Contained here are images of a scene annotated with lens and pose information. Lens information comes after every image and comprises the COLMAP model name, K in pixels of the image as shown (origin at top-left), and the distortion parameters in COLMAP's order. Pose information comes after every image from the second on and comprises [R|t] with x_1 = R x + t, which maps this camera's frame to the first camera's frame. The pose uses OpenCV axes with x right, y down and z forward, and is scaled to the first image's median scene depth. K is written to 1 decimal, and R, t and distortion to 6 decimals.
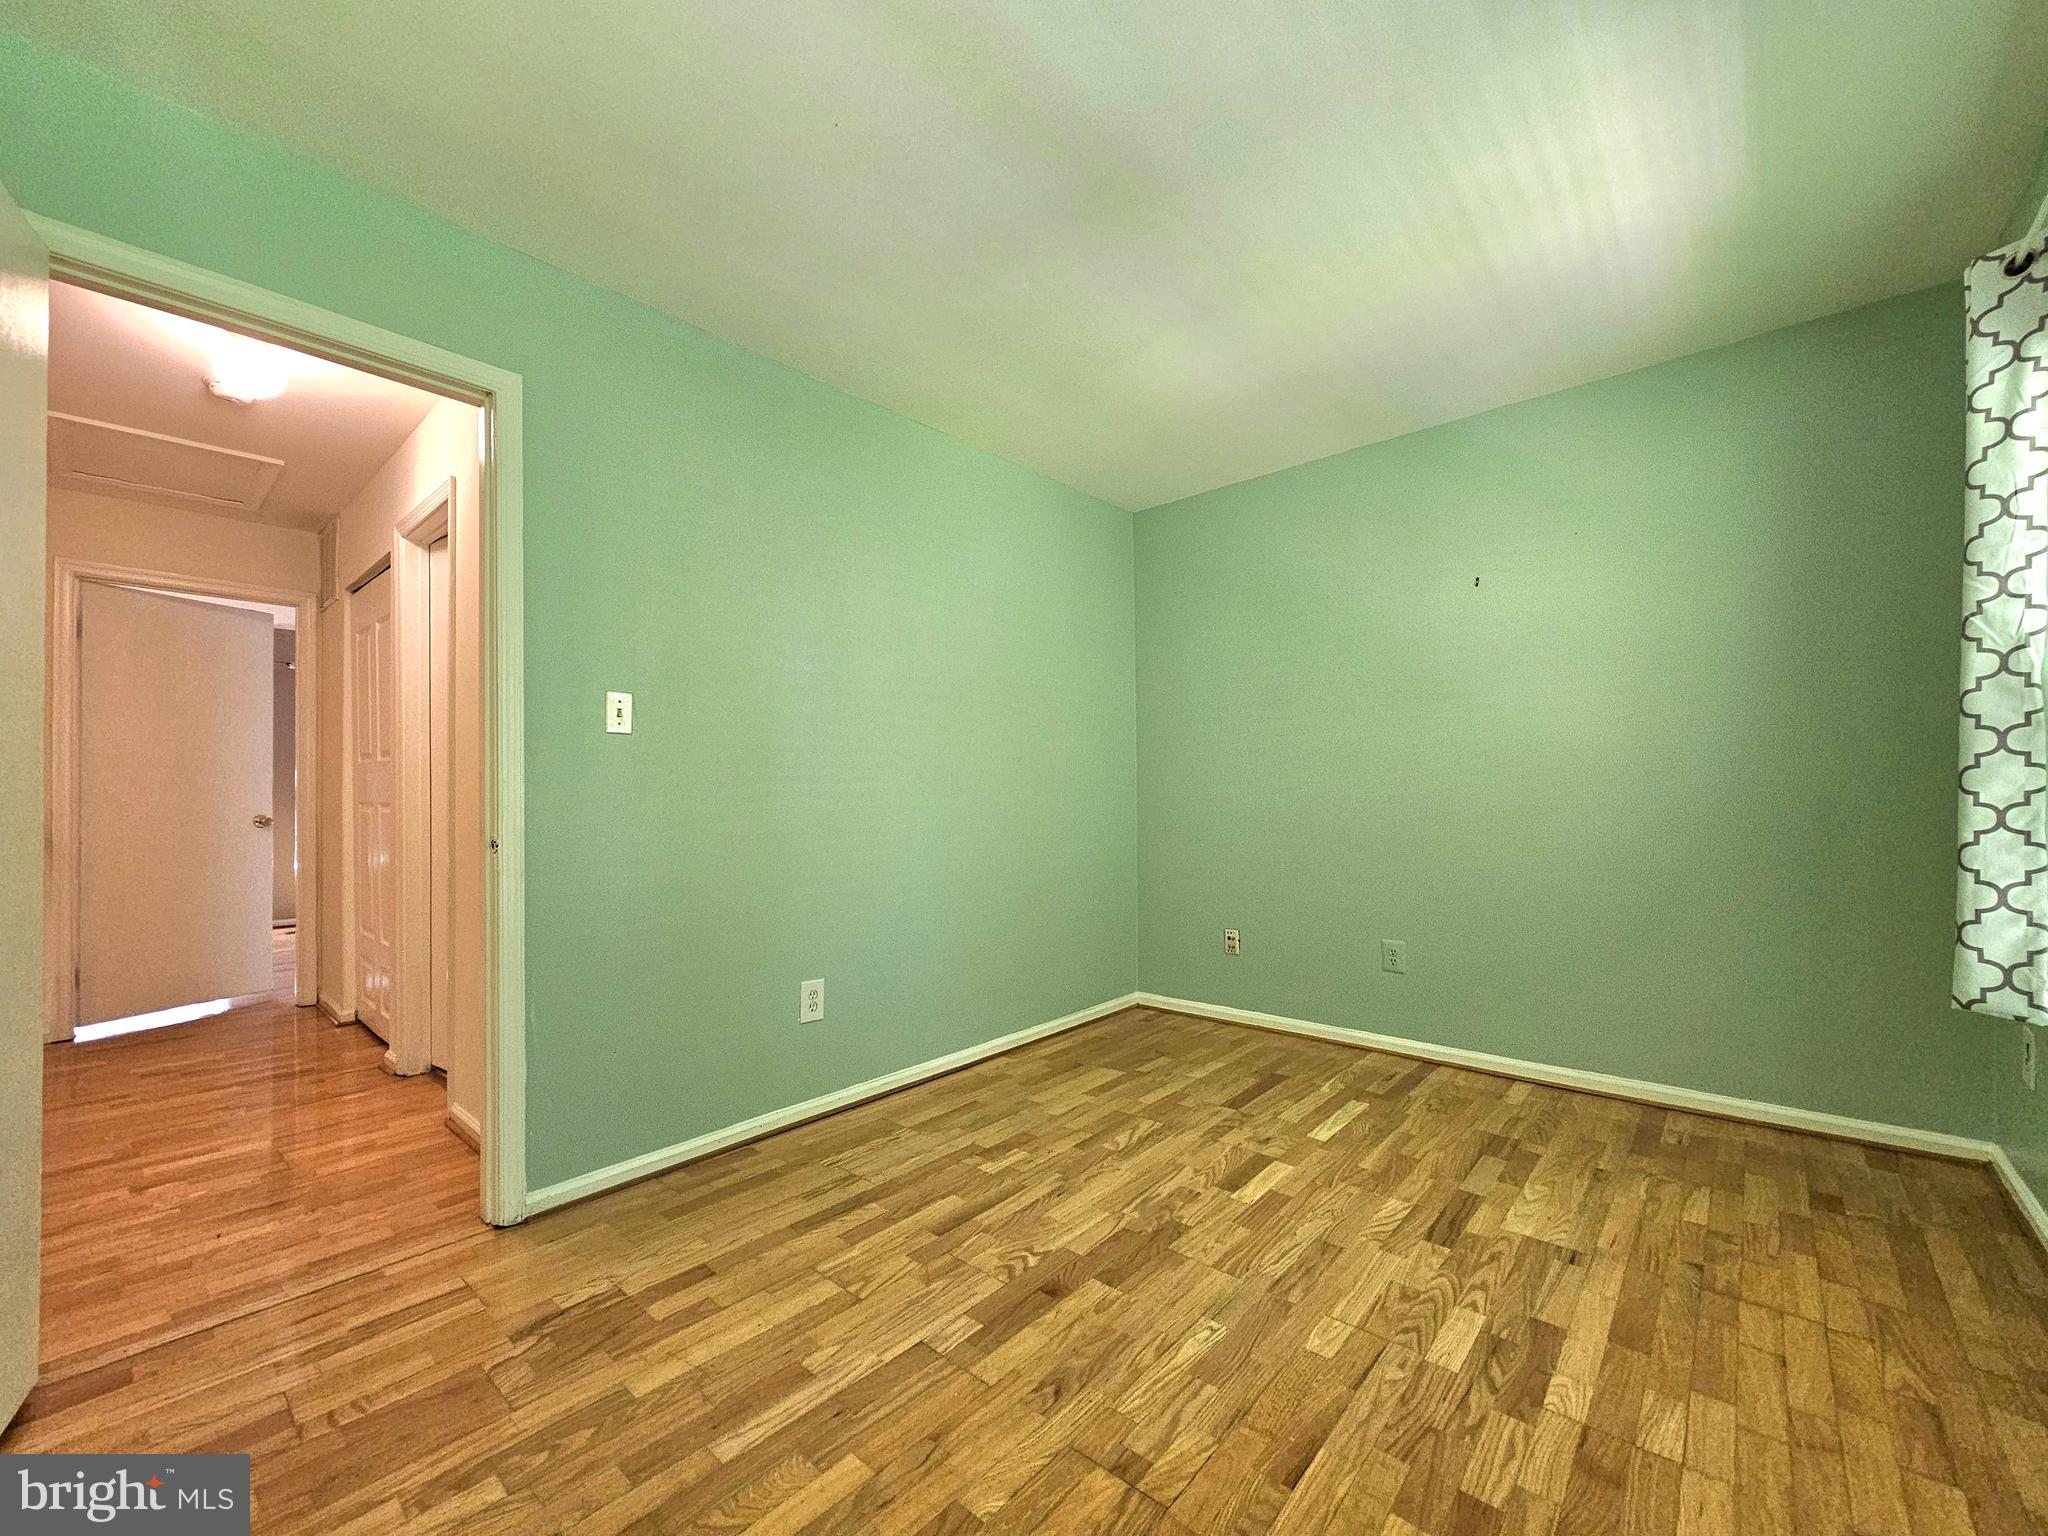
lens RADIAL K [[824.4, 0, 1018.6], [0, 824.4, 777.7], [0, 0, 1]] dist [-0.001198, 0.003471]
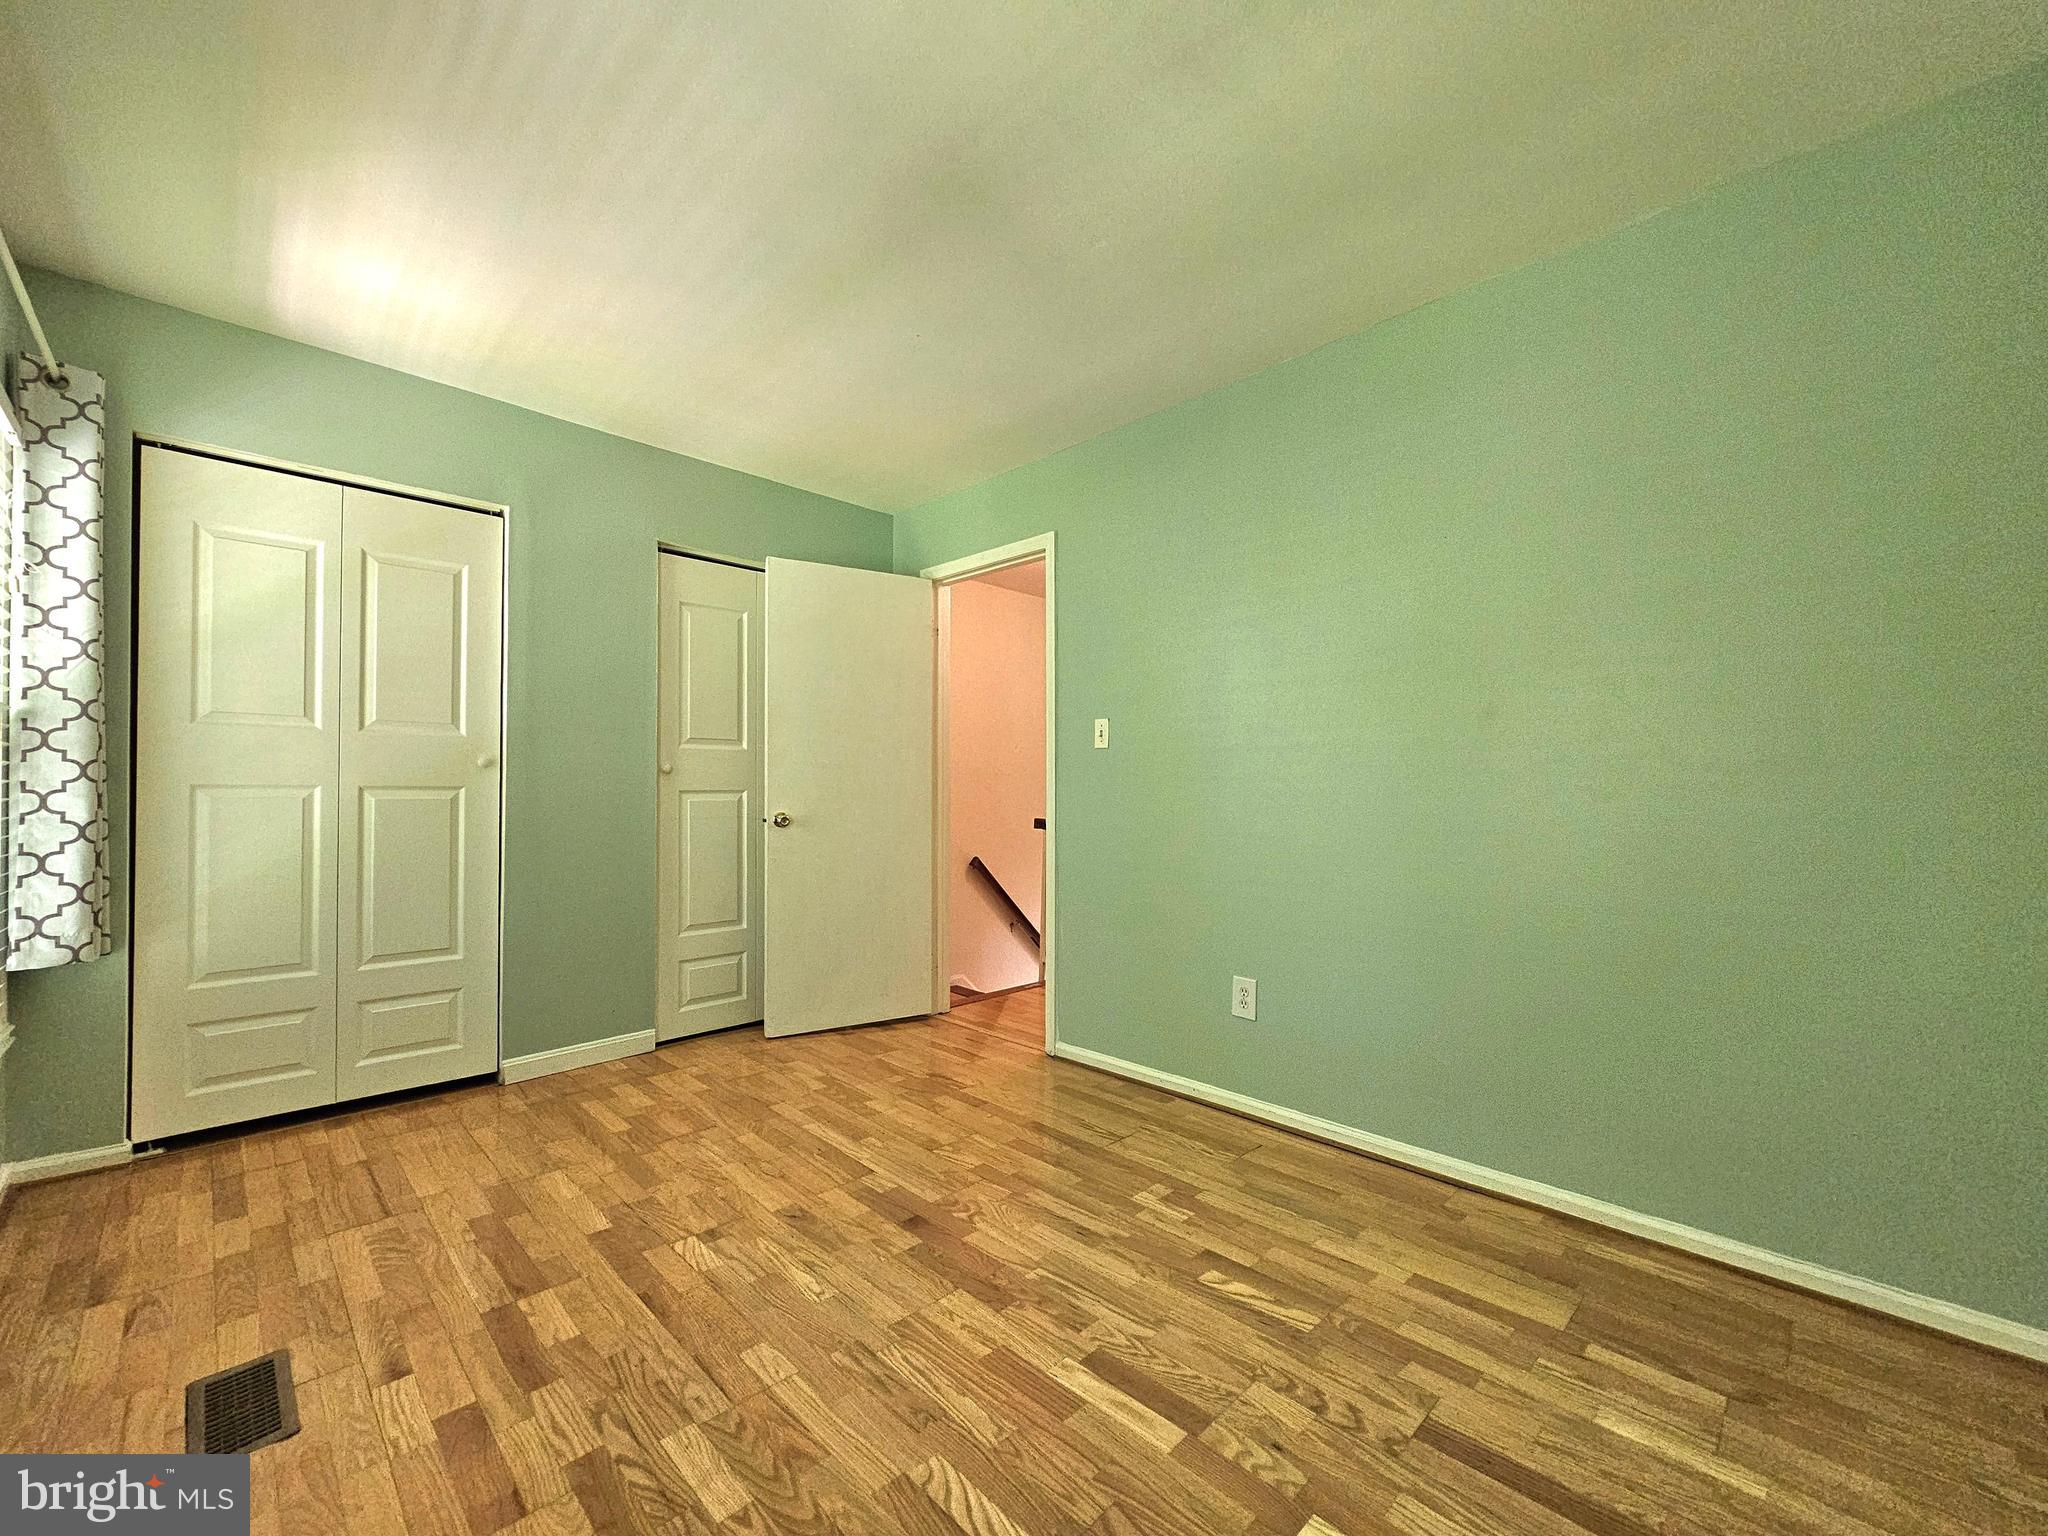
lens RADIAL K [[833.9, 0, 1037.8], [0, 833.9, 779.9], [0, 0, 1]] dist [-0.002190, 0.003571]
pose [[-0.054680, -0.007586, -0.998475, 1.013417], [0.018316, 0.999795, -0.008599, 0.011344], [0.998336, -0.018758, -0.054530, 1.049866]]
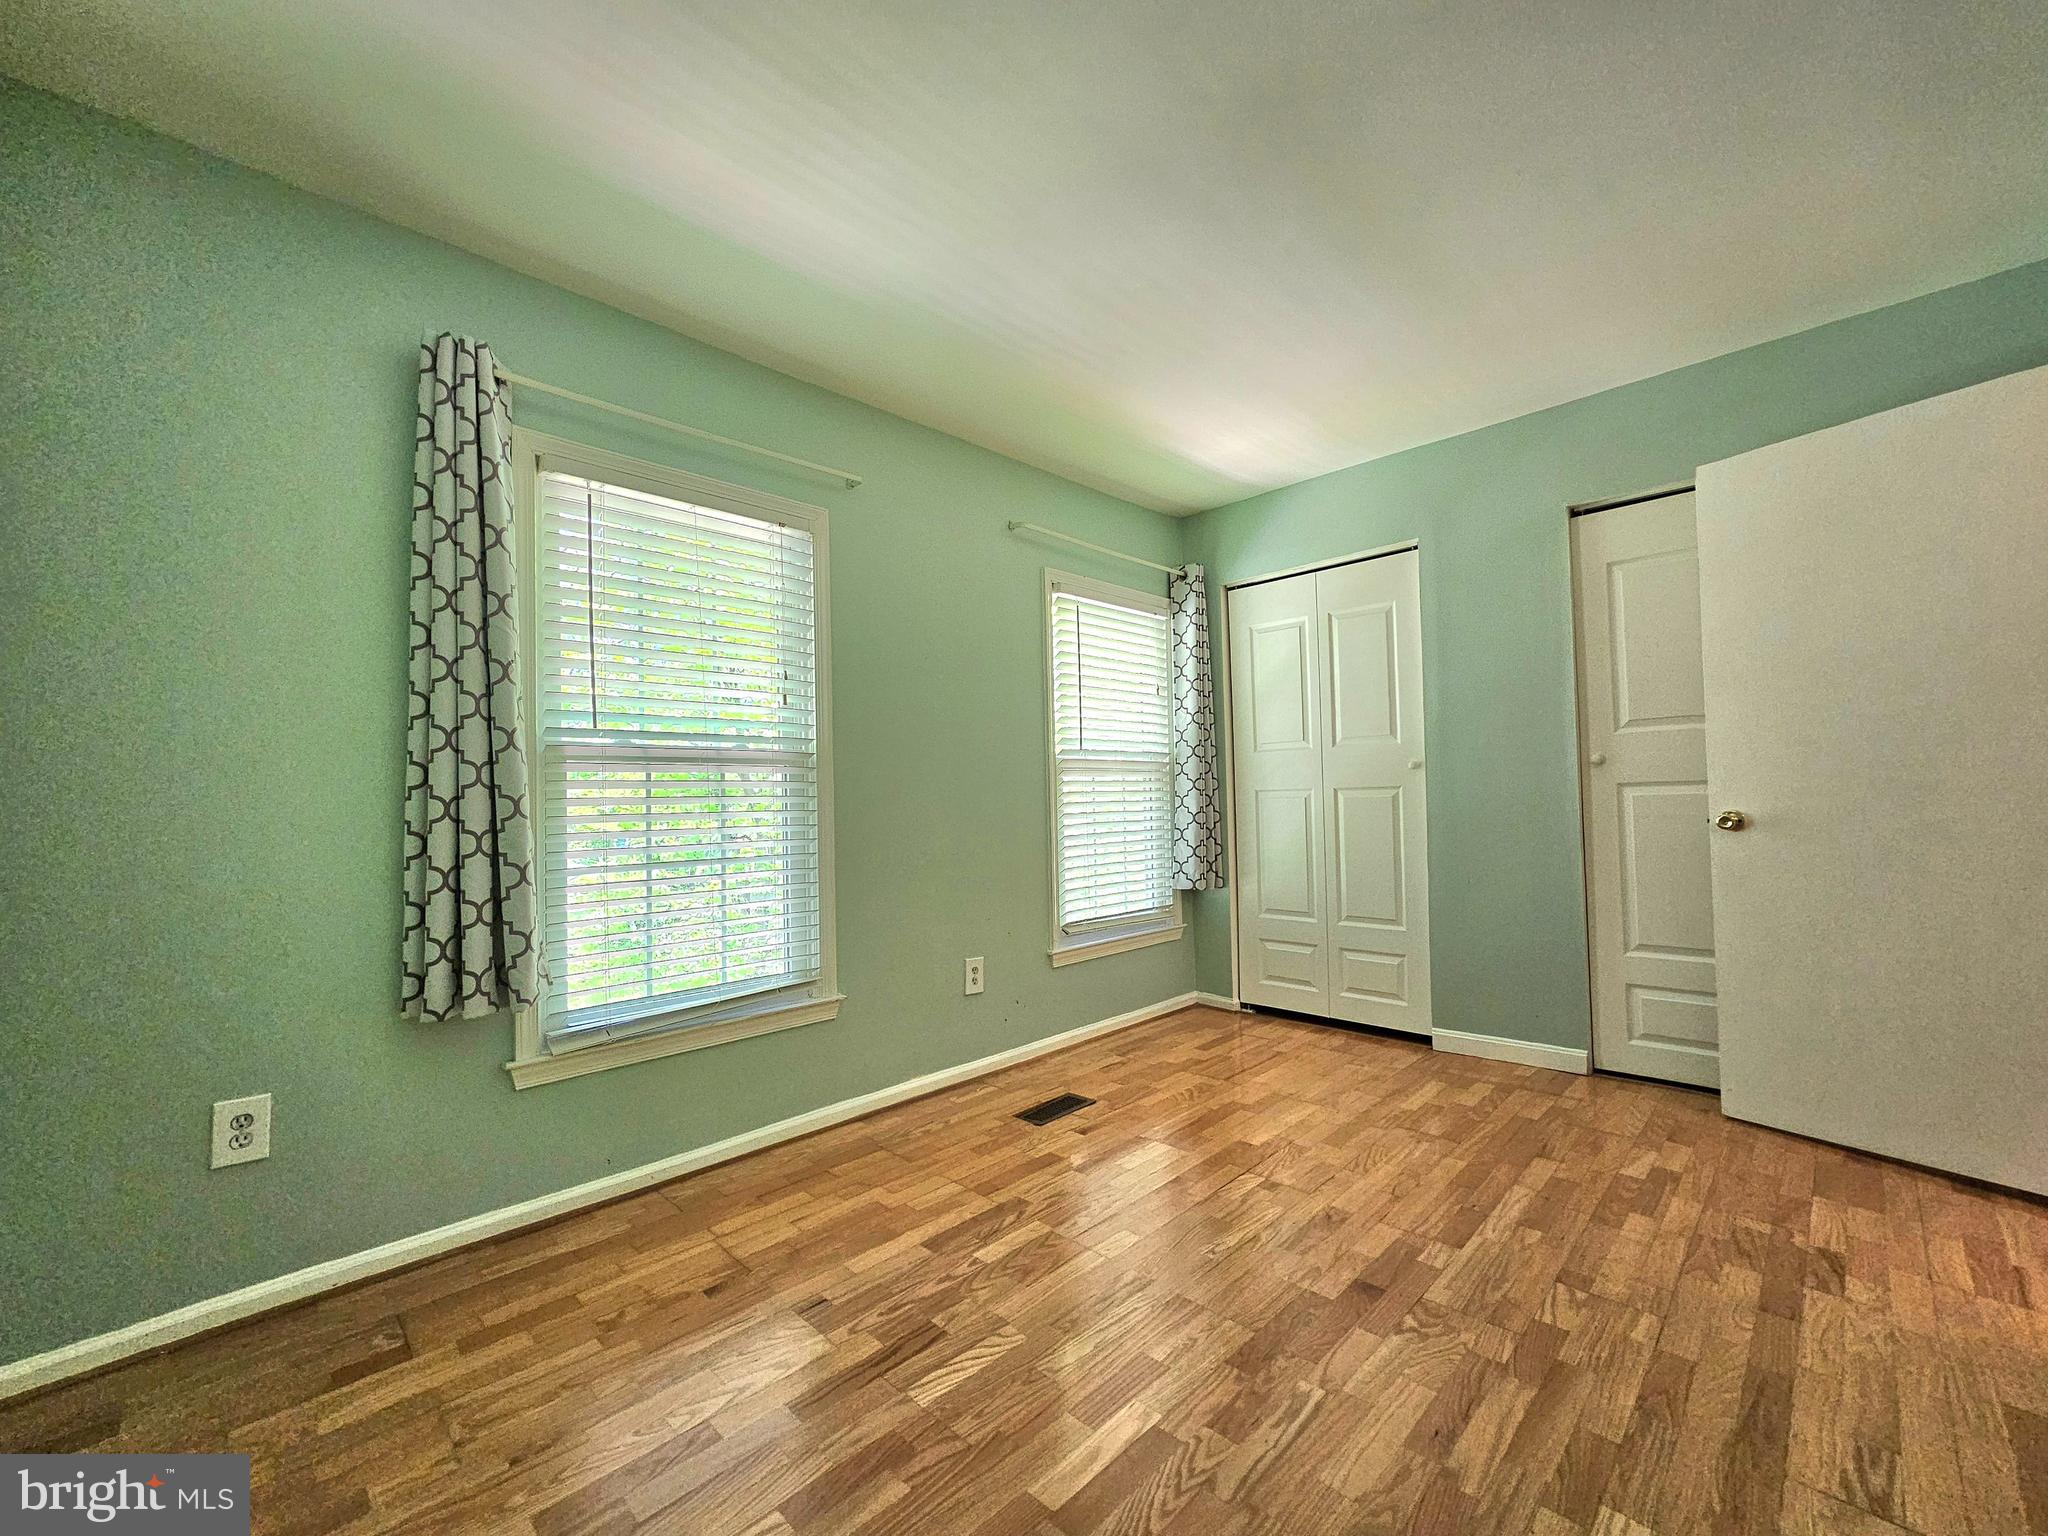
lens RADIAL K [[839.1, 0, 1021.6], [0, 839.1, 788.0], [0, 0, 1]] dist [-0.003181, 0.003312]
pose [[-0.997602, 0.031944, 0.061404, 0.318950], [0.029824, 0.998938, -0.035128, 0.032130], [-0.062461, -0.033212, -0.997495, 1.729317]]
